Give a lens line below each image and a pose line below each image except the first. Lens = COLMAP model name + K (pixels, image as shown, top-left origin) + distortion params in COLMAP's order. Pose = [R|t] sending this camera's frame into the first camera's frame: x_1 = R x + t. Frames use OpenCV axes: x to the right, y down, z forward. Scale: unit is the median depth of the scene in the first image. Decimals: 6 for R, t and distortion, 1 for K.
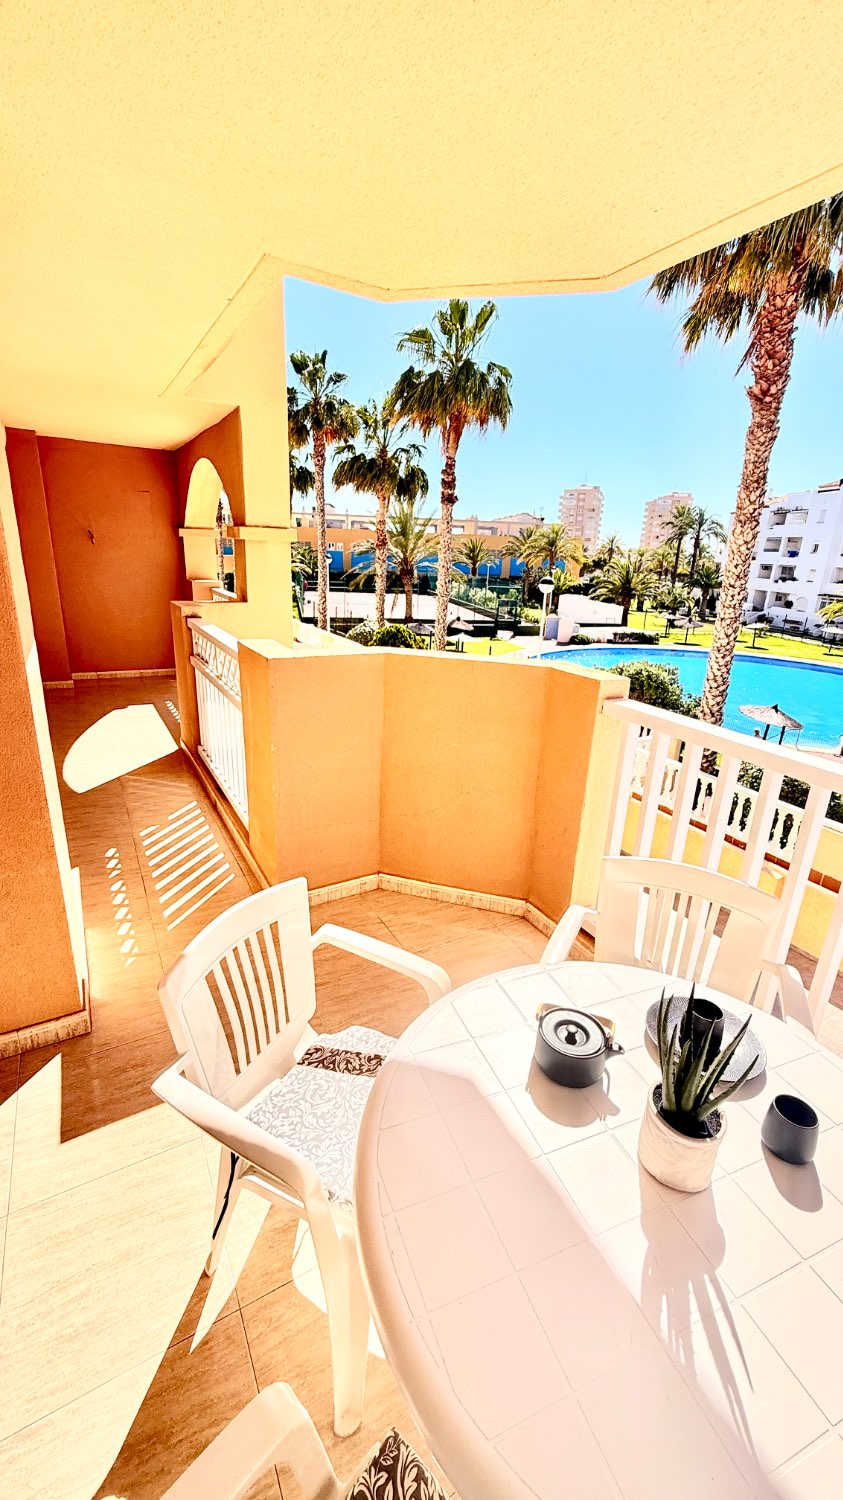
lens RADIAL K [[598.2, 0, 423.3], [0, 598.2, 744.8], [0, 0, 1]] dist [0.000493, -0.000260]
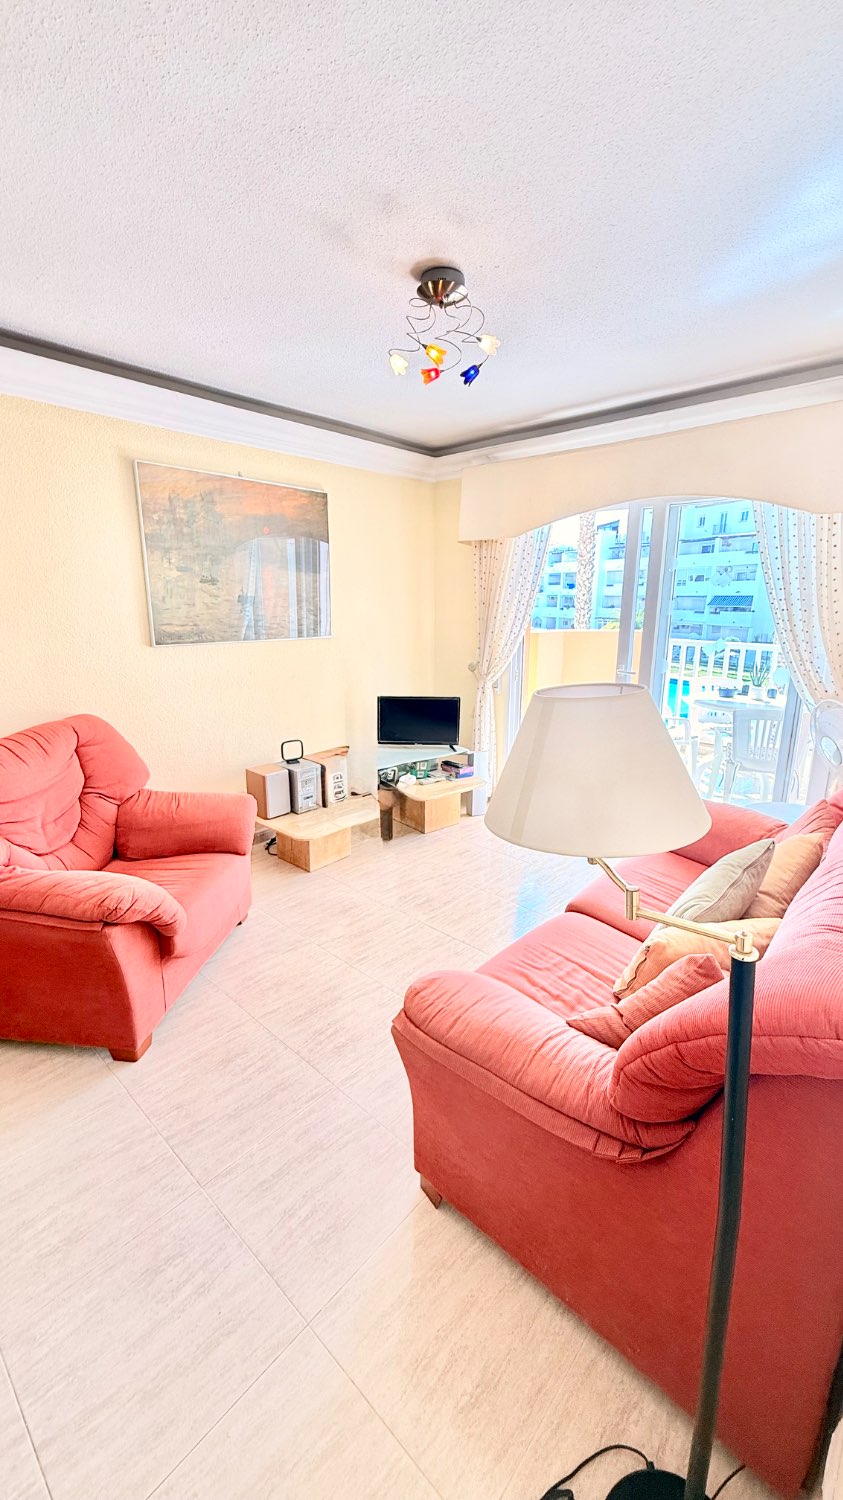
lens RADIAL K [[598.2, 0, 418.8], [0, 598.2, 745.5], [0, 0, 1]] dist [0.000493, -0.000260]
pose [[0.951288, -0.113017, 0.286842, -0.152332], [0.131066, 0.990376, -0.044456, 0.036219], [-0.279058, 0.079886, 0.956946, -0.119420]]
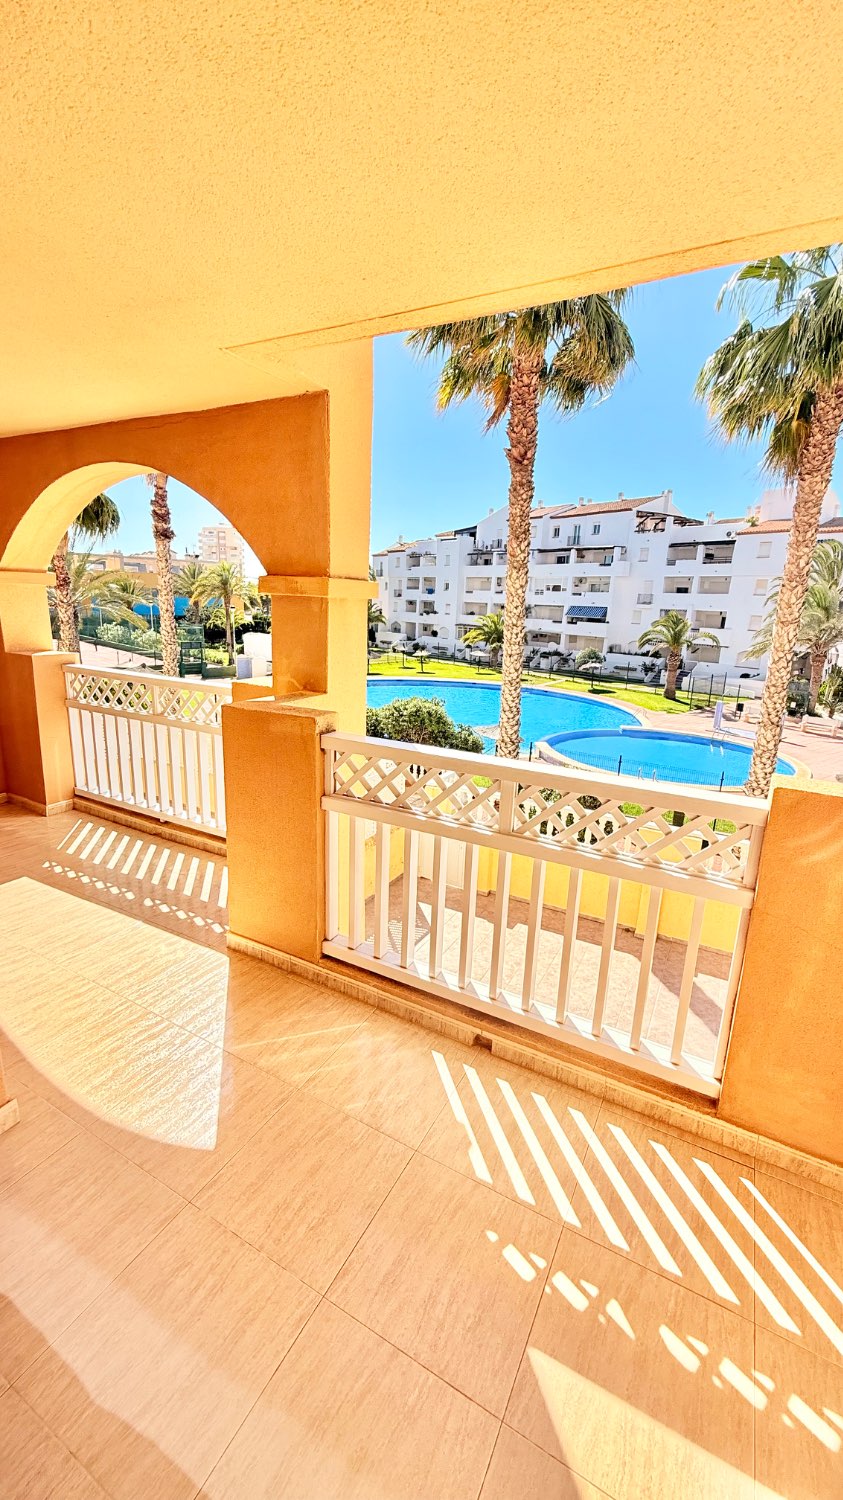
lens RADIAL K [[598.2, 0, 417.8], [0, 598.2, 742.9], [0, 0, 1]] dist [0.000493, -0.000260]
pose [[0.849373, -0.134033, 0.510491, -0.109594], [0.164260, 0.986313, -0.014339, -0.032568], [-0.501582, 0.096032, 0.859764, 0.082251]]
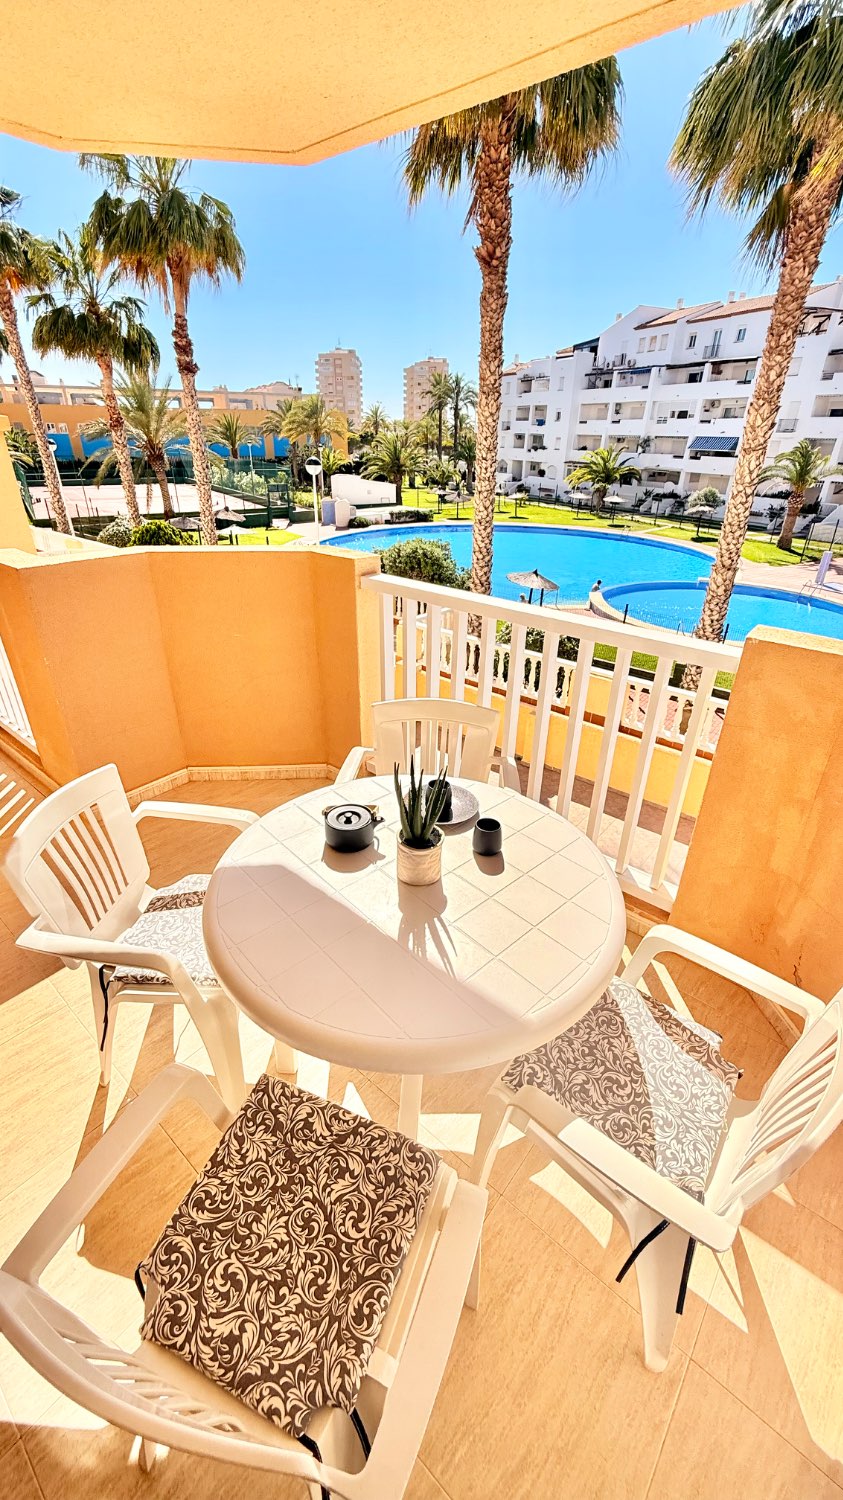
lens RADIAL K [[598.2, 0, 422.4], [0, 598.2, 745.3], [0, 0, 1]] dist [0.000493, -0.000260]
pose [[0.936656, -0.187855, 0.295613, 0.001329], [0.132909, 0.971506, 0.196243, 0.003078], [-0.324055, -0.144523, 0.934934, -0.015889]]
